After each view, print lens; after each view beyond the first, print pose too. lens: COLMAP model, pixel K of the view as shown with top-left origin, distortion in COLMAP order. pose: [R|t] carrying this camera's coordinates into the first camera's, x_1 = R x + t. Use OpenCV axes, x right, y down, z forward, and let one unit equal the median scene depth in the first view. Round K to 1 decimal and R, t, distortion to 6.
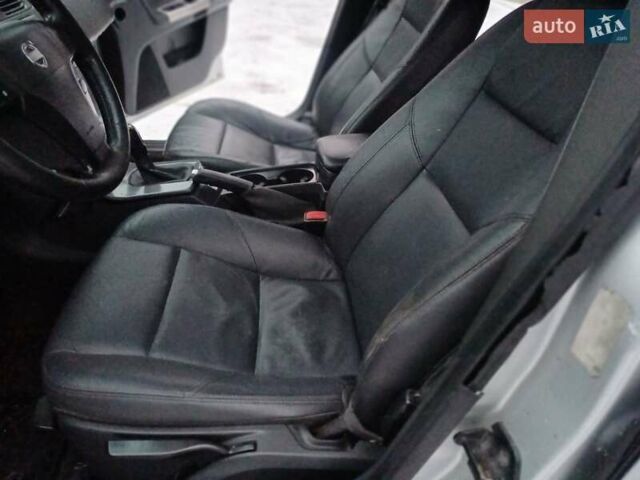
lens RADIAL K [[470.4, 0, 330.7], [0, 470.4, 240.9], [0, 0, 1]] dist [0.120526, -0.146946]
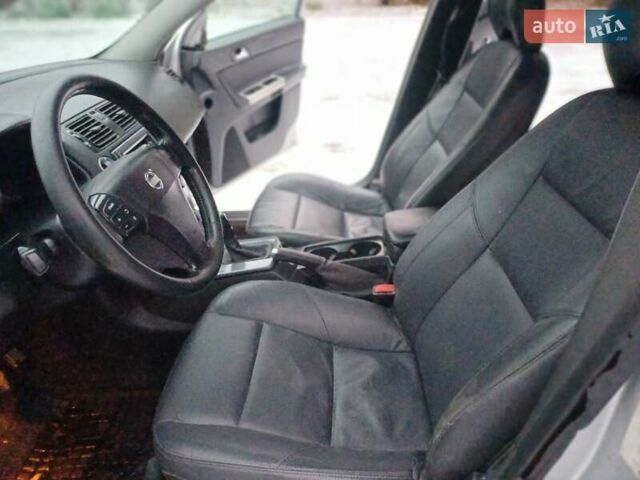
lens RADIAL K [[479.6, 0, 321.7], [0, 479.6, 249.5], [0, 0, 1]] dist [0.077759, -0.079608]
pose [[0.985464, -0.027363, -0.167667, 0.013892], [0.014808, 0.997023, -0.075675, -0.064971], [0.169239, 0.072092, 0.982935, -0.096104]]
